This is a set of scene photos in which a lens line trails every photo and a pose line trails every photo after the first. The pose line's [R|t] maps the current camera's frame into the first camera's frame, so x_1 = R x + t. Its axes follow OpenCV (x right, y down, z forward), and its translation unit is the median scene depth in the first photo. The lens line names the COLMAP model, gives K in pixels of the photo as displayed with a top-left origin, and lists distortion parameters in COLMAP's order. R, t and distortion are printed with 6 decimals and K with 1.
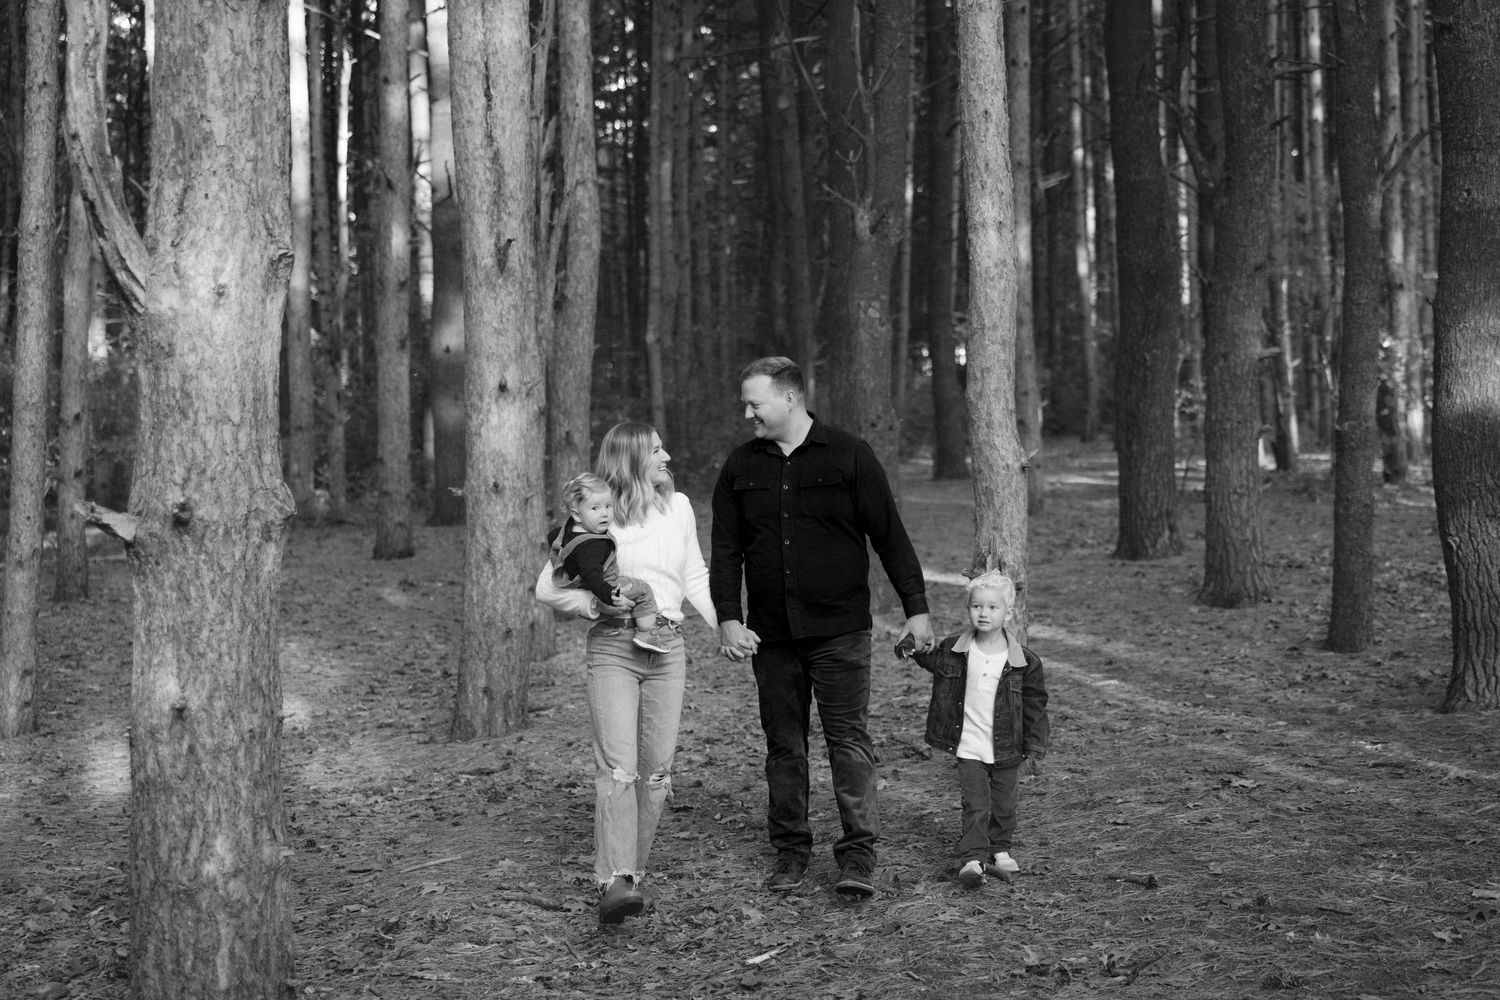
lens RADIAL K [[1938.3, 0, 860.2], [0, 1938.3, 495.2], [0, 0, 1]] dist [0.004333, 0.000000]
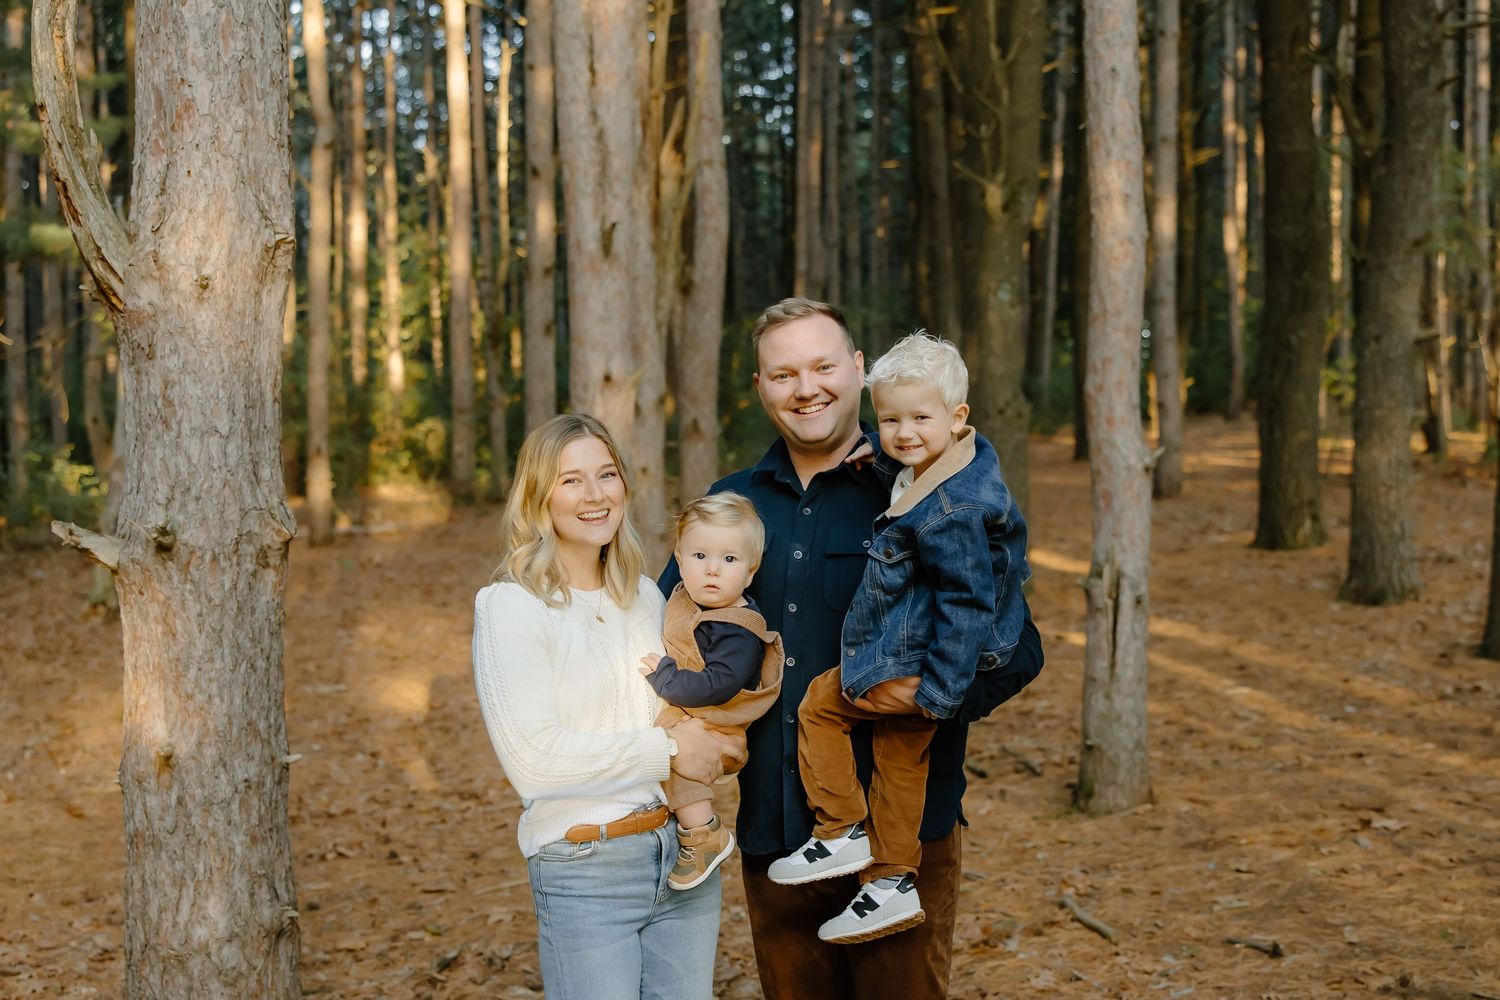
lens RADIAL K [[1847.3, 0, 764.6], [0, 1847.3, 640.7], [0, 0, 1]] dist [0.002812, 0.000000]
pose [[0.991631, 0.014733, -0.128260, 0.021720], [-0.002947, 0.995791, 0.091606, -0.014838], [0.129070, -0.090461, 0.987501, 0.132033]]
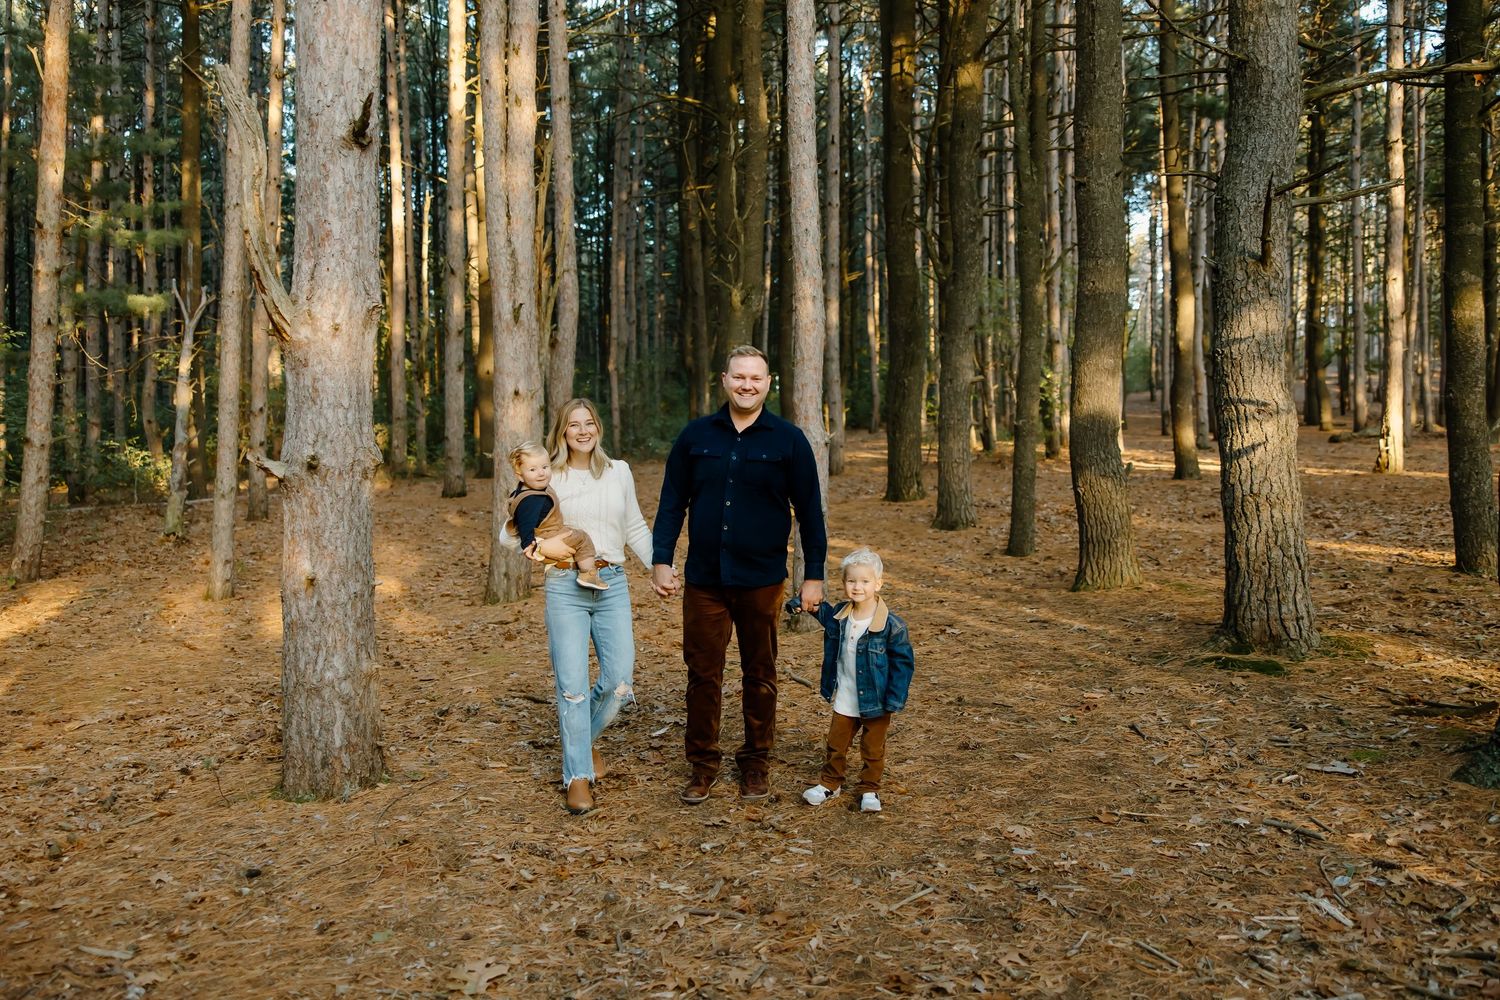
lens RADIAL K [[1155.8, 0, 770.0], [0, 1155.8, 499.5], [0, 0, 1]] dist [0.002028, 0.008182]
pose [[0.999547, 0.009892, 0.028433, 0.008592], [-0.010762, 0.999474, 0.030592, 0.004906], [-0.028116, -0.030885, 0.999127, 0.000915]]
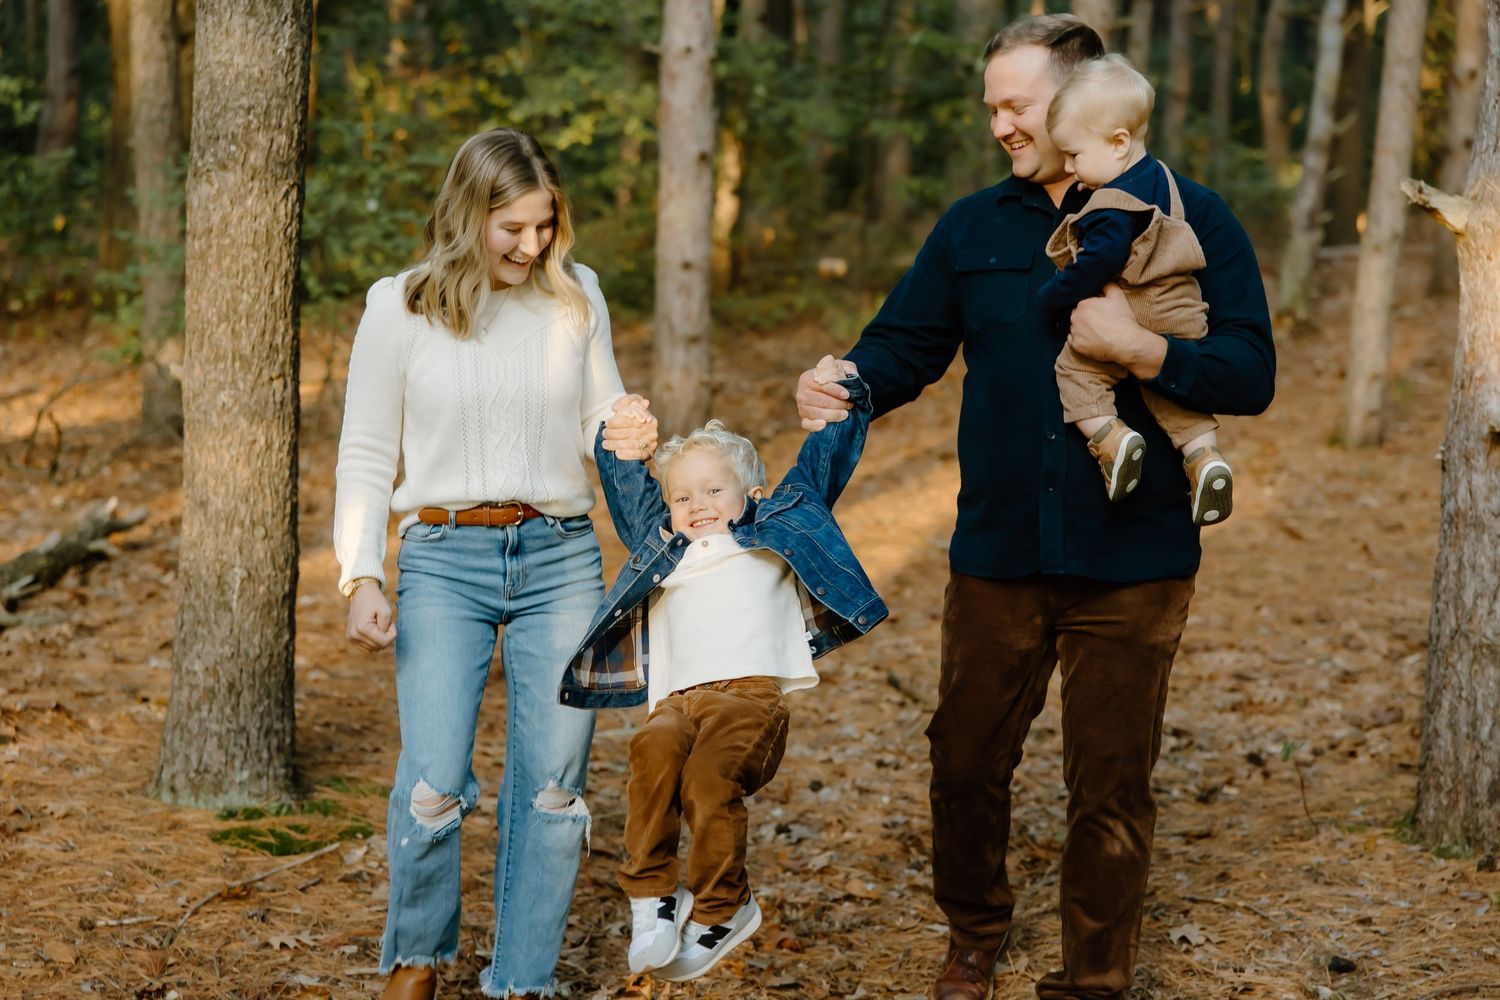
lens RADIAL K [[2442.4, 0, 736.6], [0, 2442.4, 485.2], [0, 0, 1]] dist [0.034283, 0.000000]
pose [[0.778937, 0.117138, -0.616065, 0.033064], [-0.037856, 0.989391, 0.140258, -0.002796], [0.625959, -0.085930, 0.775108, -0.023492]]
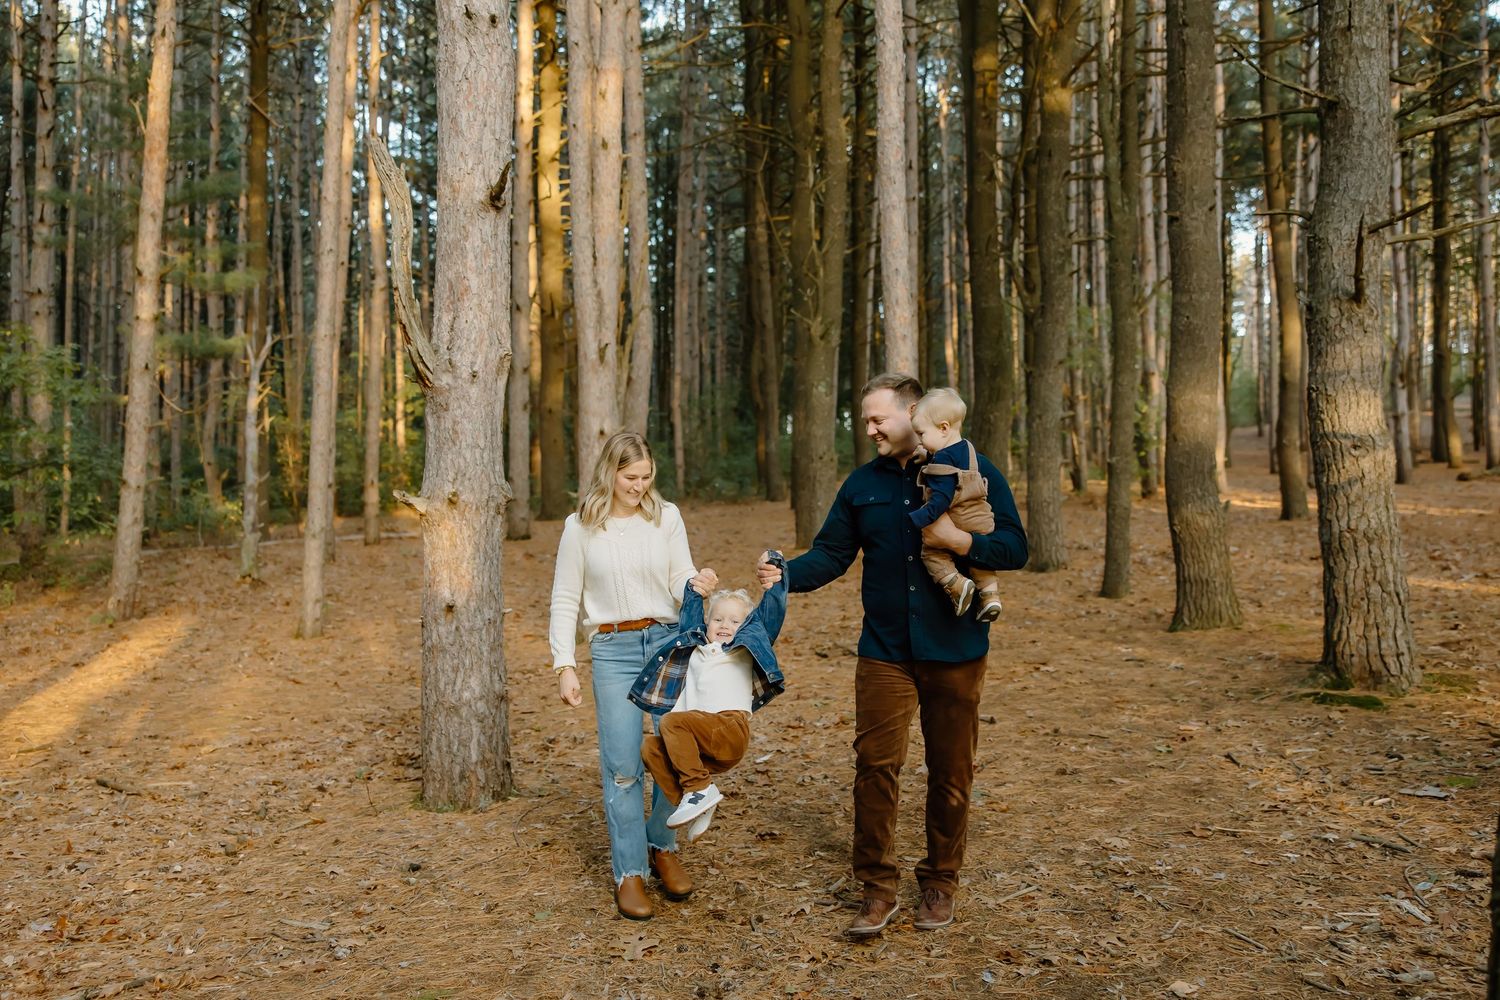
lens RADIAL K [[1246.8, 0, 755.9], [0, 1246.8, 501.3], [0, 0, 1]] dist [-0.015860, 0.033622]
pose [[0.999212, 0.008660, -0.038746, -0.015993], [-0.008803, 0.999955, -0.003532, 0.009566], [0.038714, 0.003870, 0.999243, -0.098525]]
